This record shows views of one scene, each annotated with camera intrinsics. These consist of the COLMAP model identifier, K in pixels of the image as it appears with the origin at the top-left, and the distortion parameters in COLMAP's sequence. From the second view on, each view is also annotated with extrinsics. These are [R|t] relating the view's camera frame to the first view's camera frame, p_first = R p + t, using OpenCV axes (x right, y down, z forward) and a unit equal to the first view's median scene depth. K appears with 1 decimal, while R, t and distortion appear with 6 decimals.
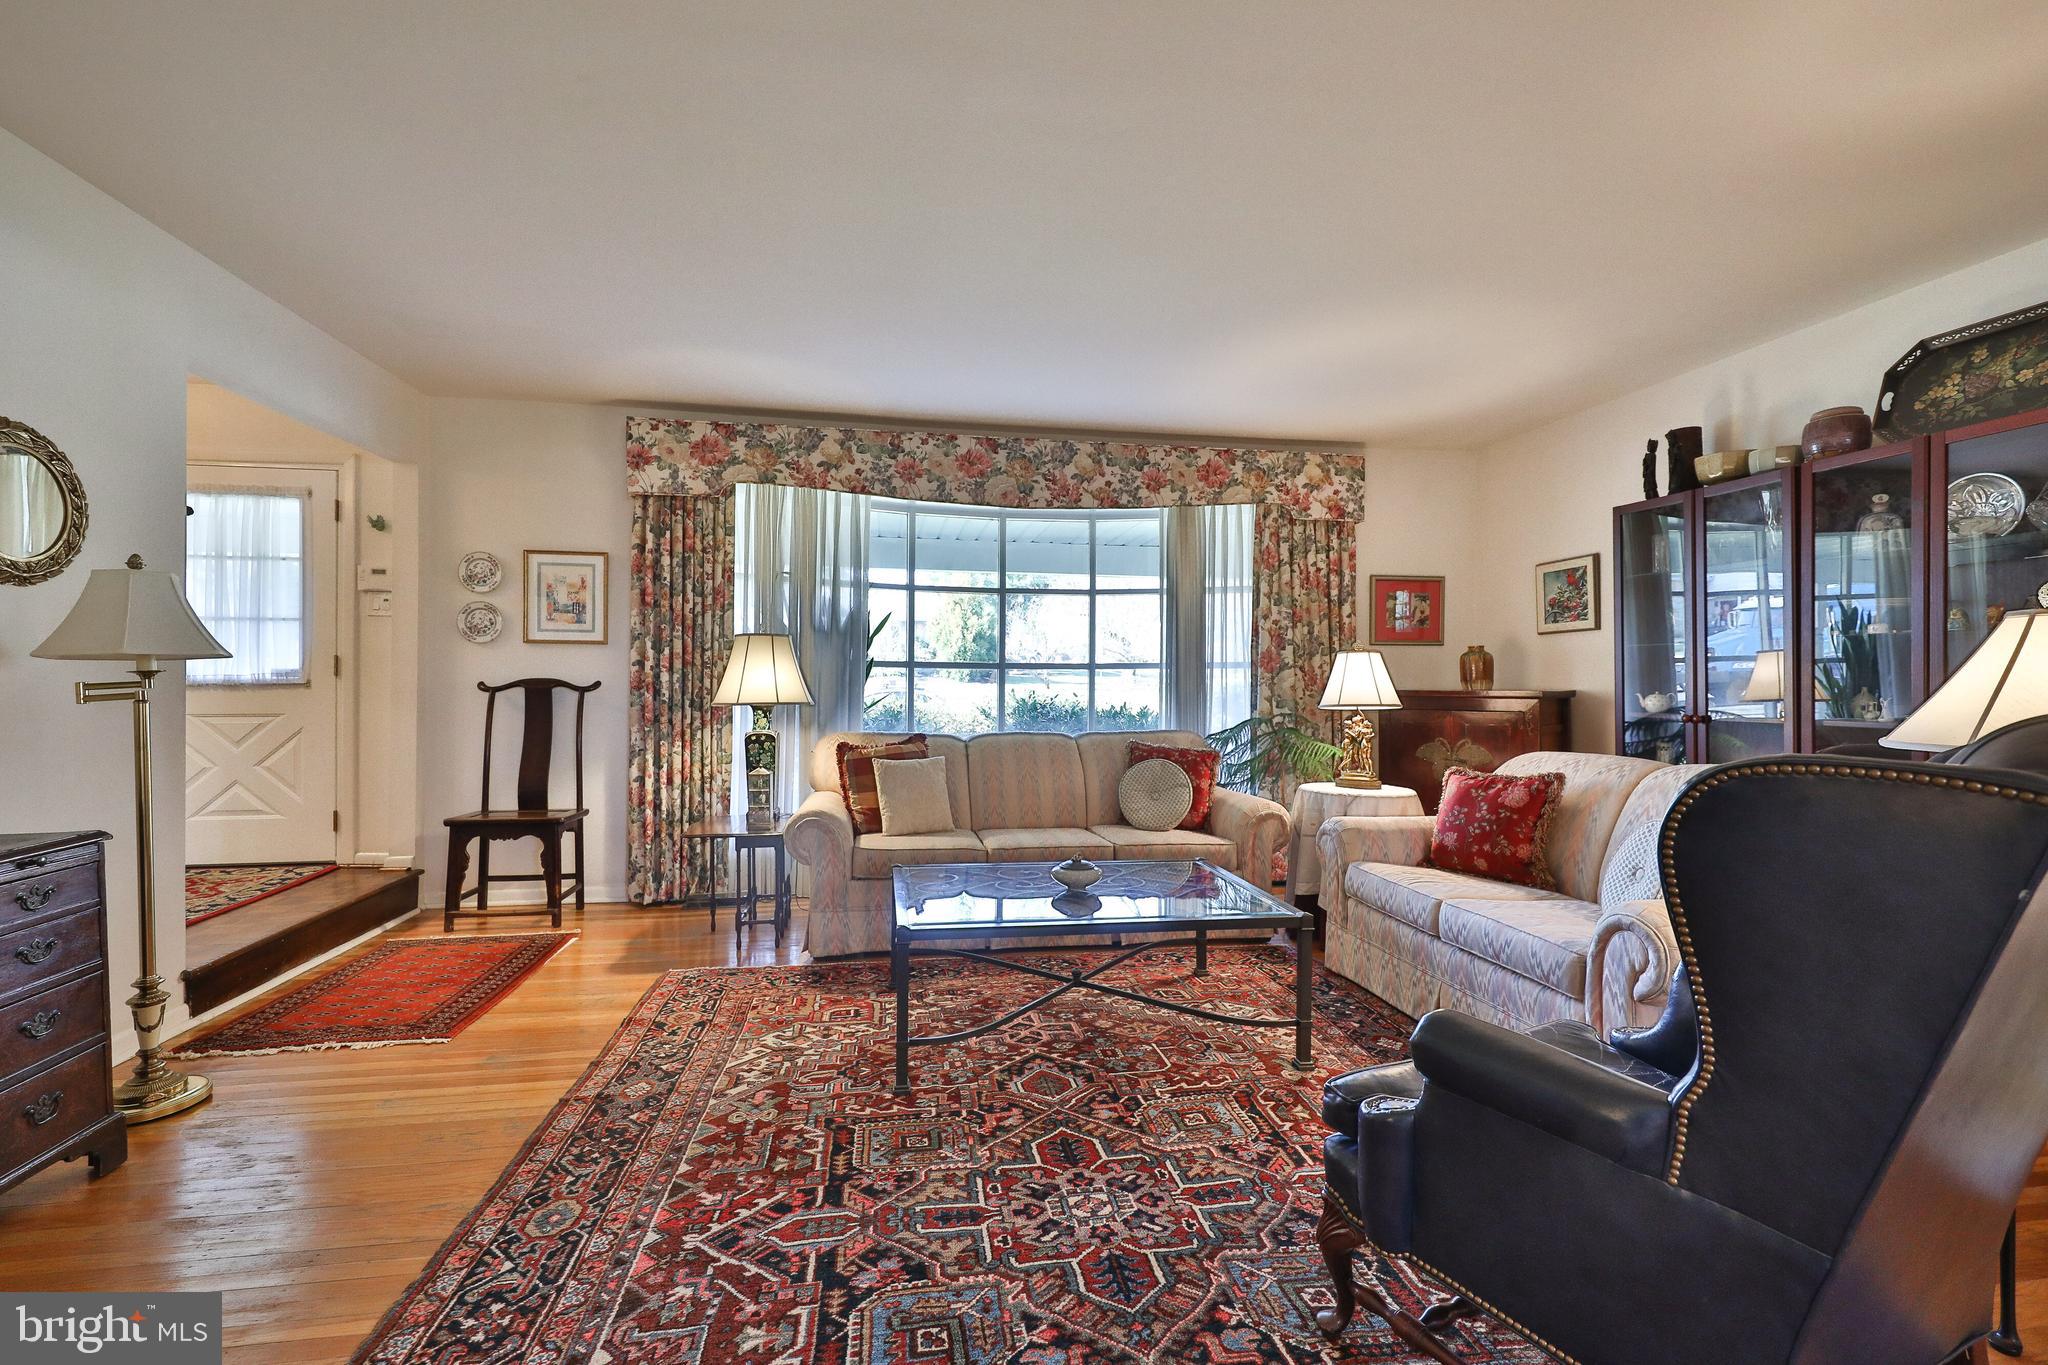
lens RADIAL K [[846.5, 0, 1010.6], [0, 846.5, 683.2], [0, 0, 1]] dist [0.007342, -0.002528]
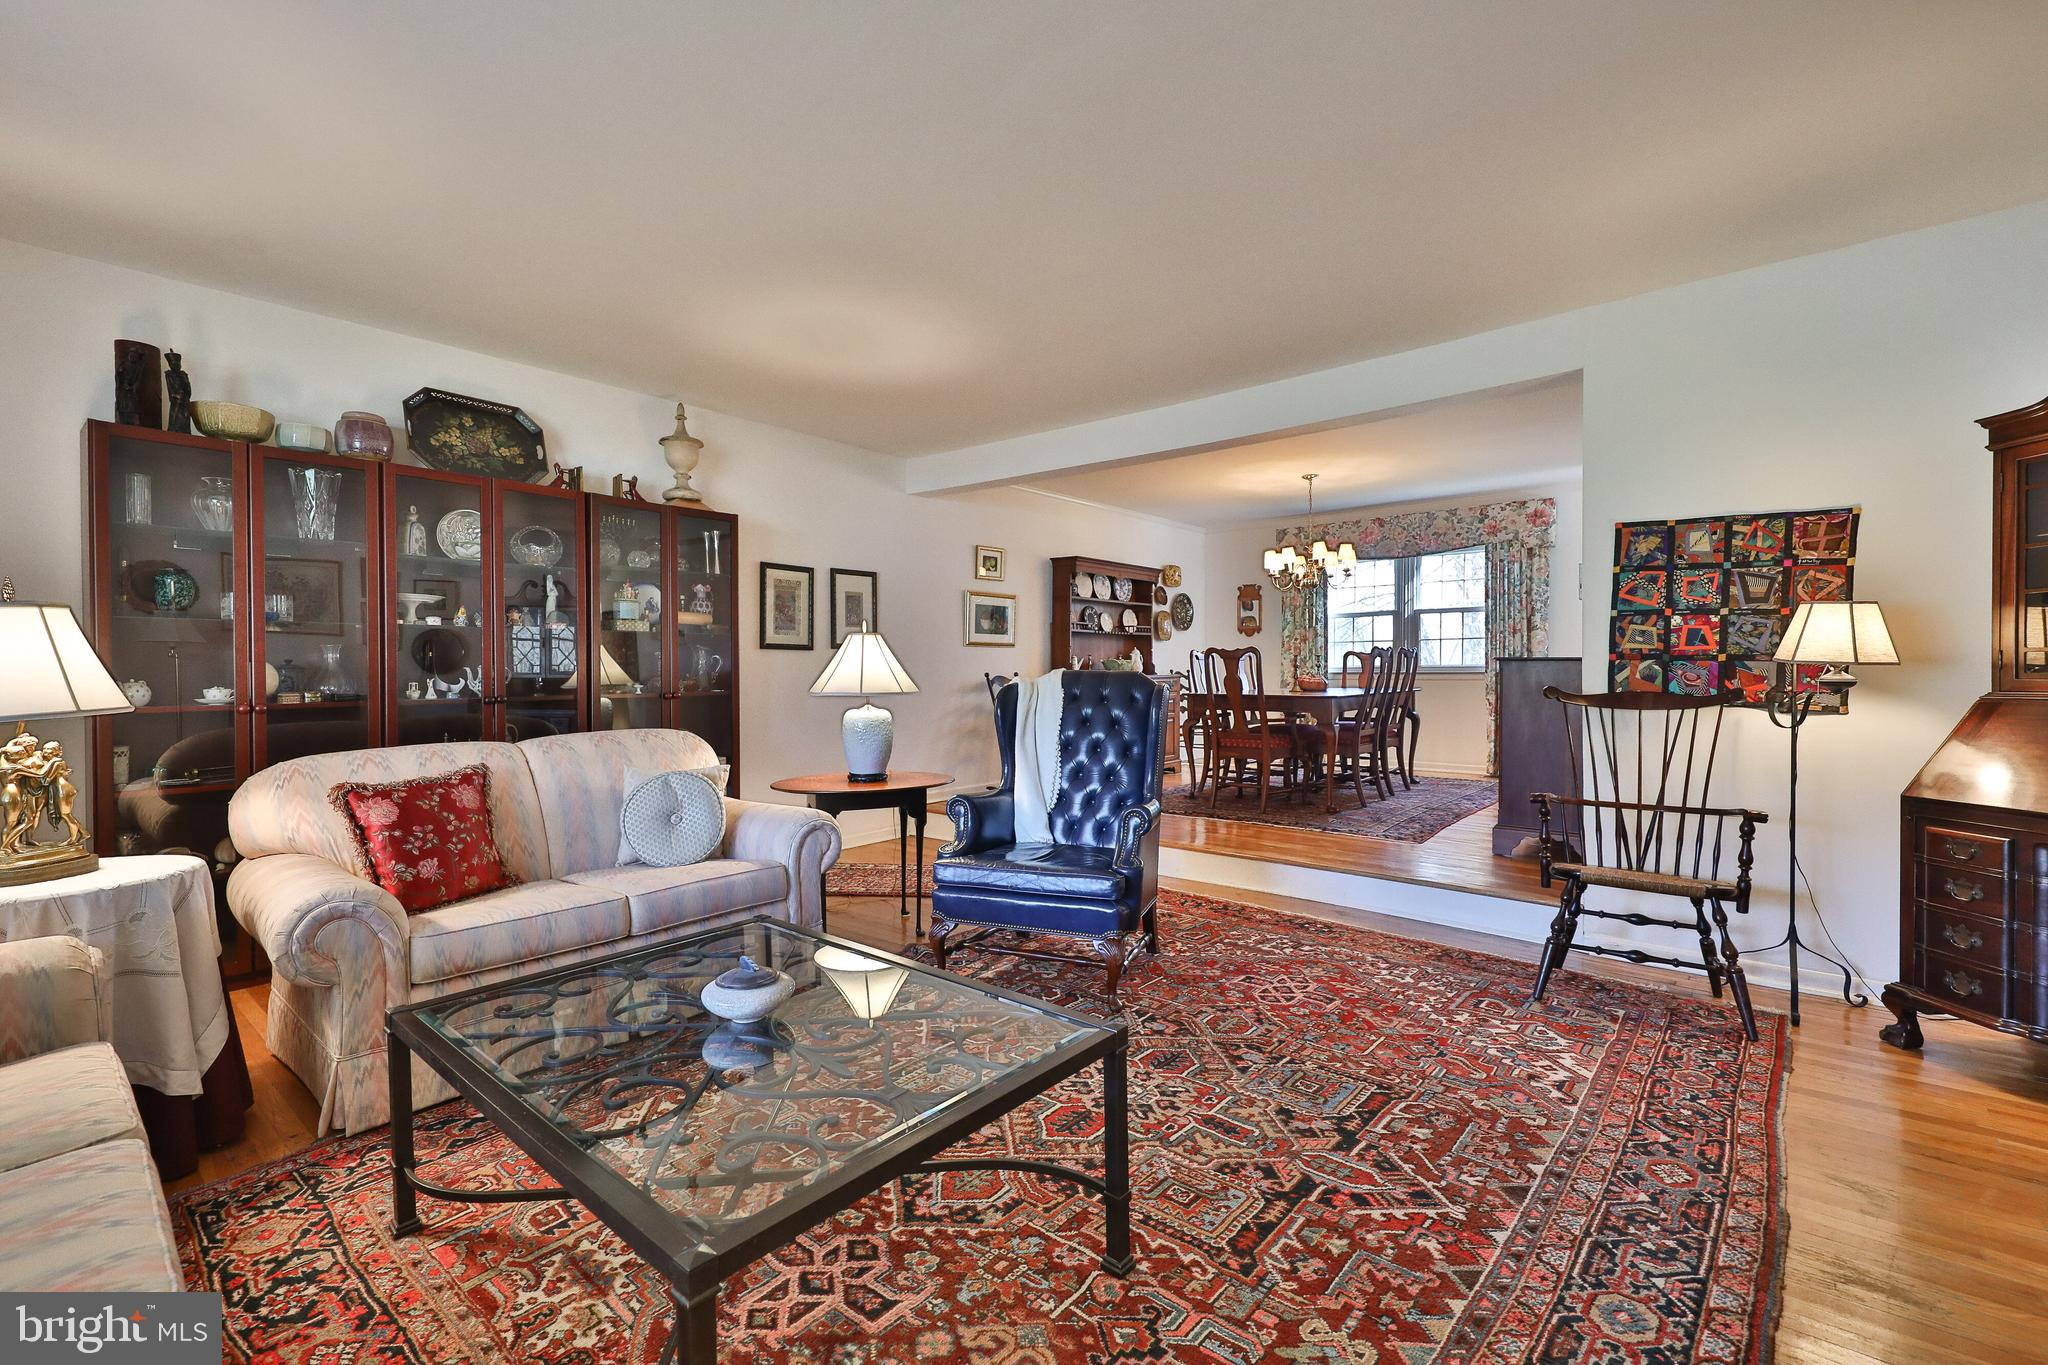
lens RADIAL K [[883.3, 0, 1031.4], [0, 883.3, 676.4], [0, 0, 1]] dist [0.010635, -0.004996]
pose [[-0.644948, -0.009178, 0.764171, -0.340764], [0.003671, 0.999879, 0.015108, -0.001192], [-0.764217, 0.012549, -0.644837, 0.825636]]
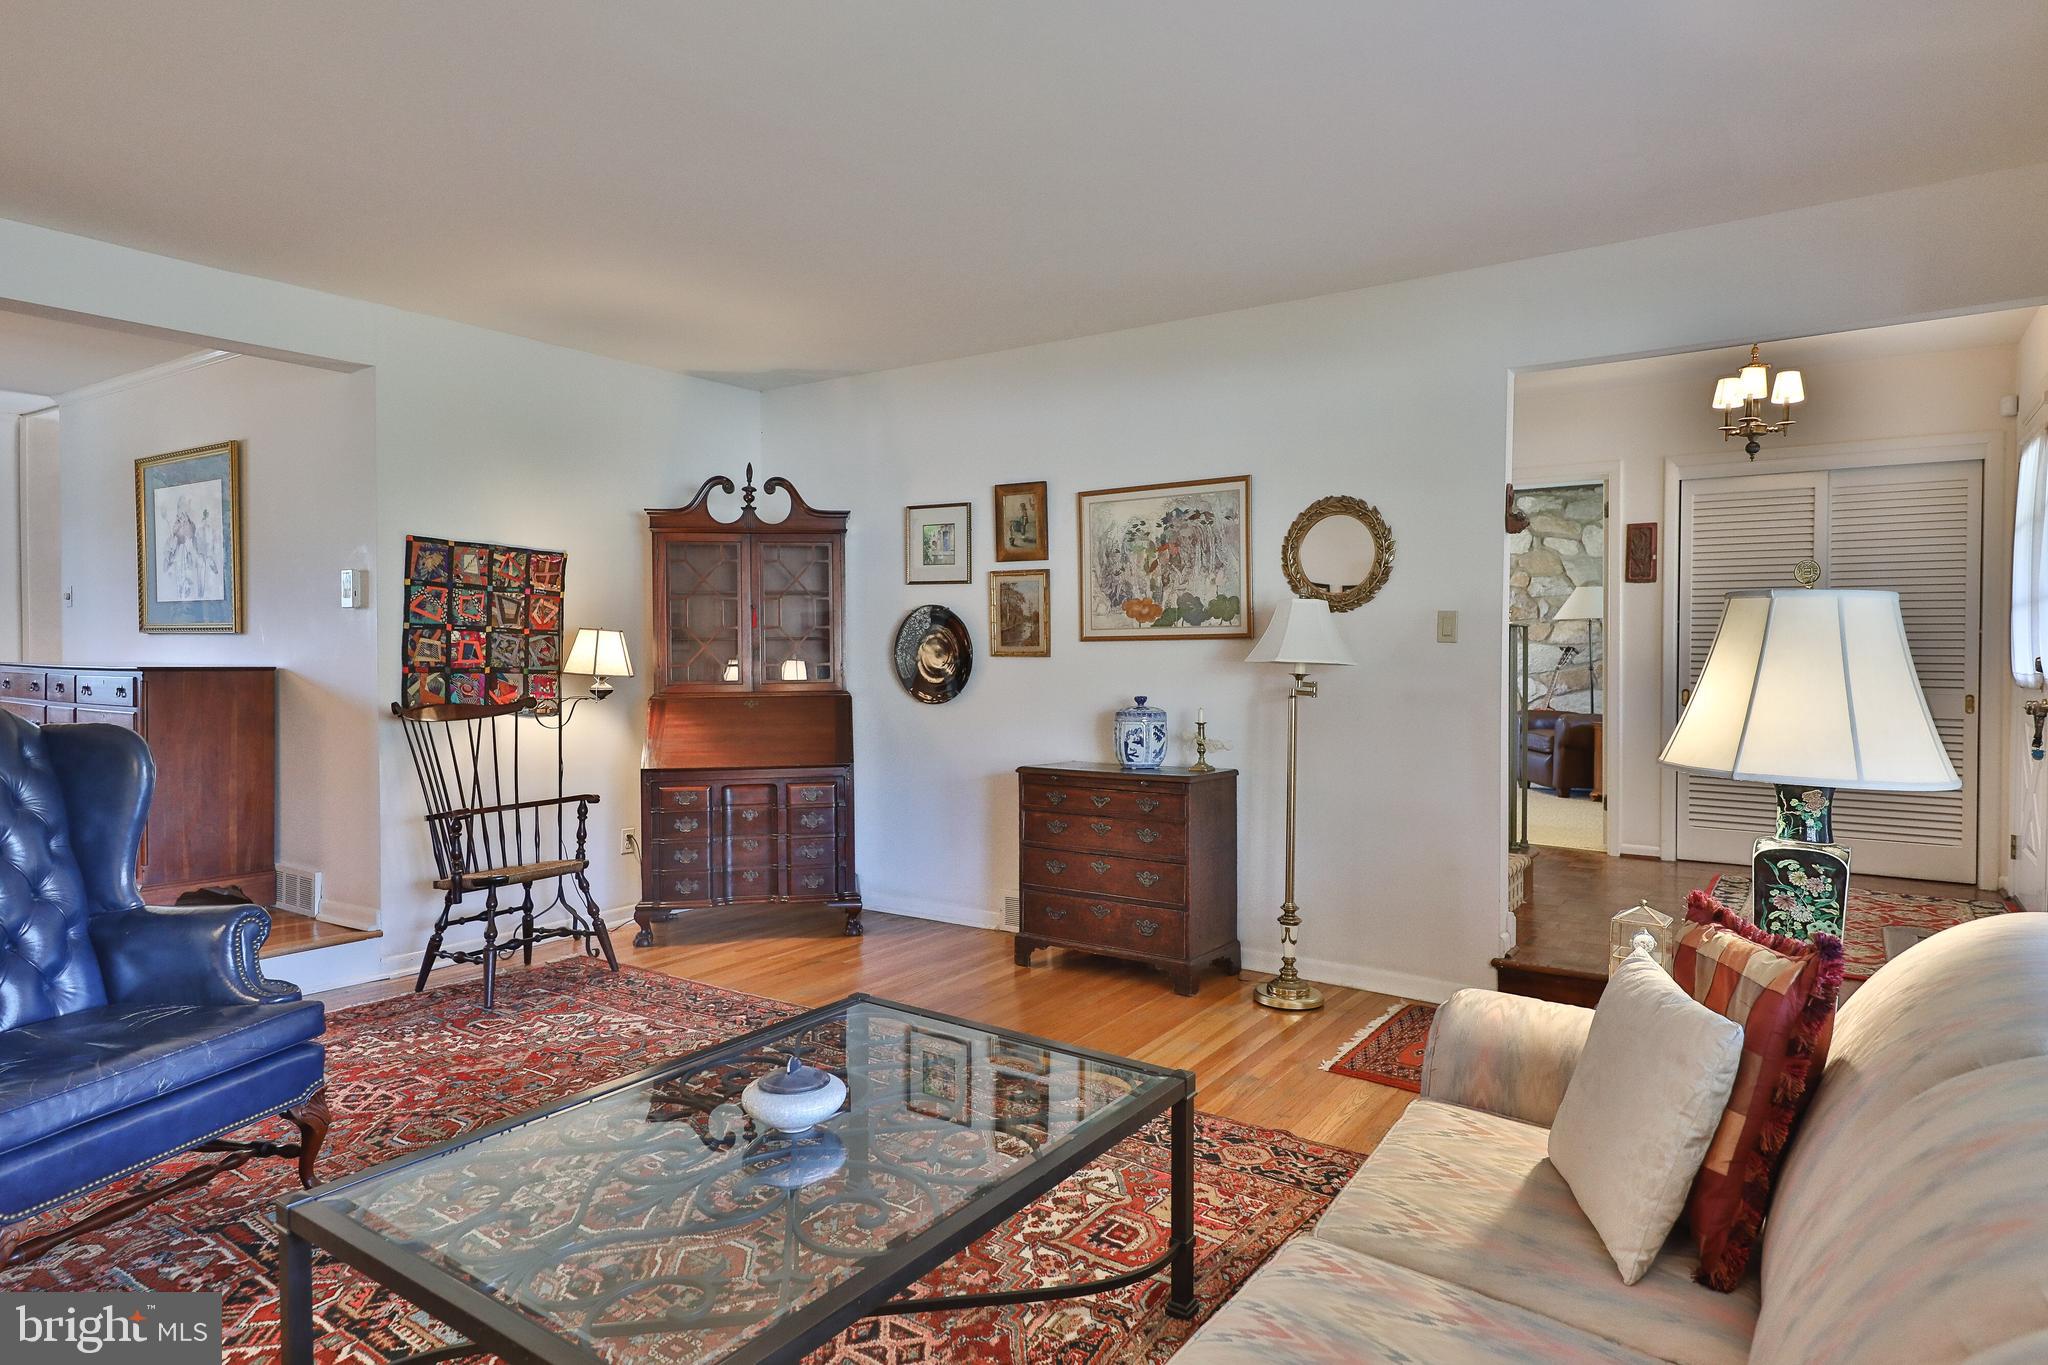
lens RADIAL K [[1190.8, 0, 1041.9], [0, 1190.8, 669.0], [0, 0, 1]] dist [0.008933, 0.000186]
pose [[-0.687812, 0.009033, -0.725832, 0.325832], [-0.007193, 0.999789, 0.019259, -0.030799], [0.725853, 0.018467, -0.687602, 1.057705]]
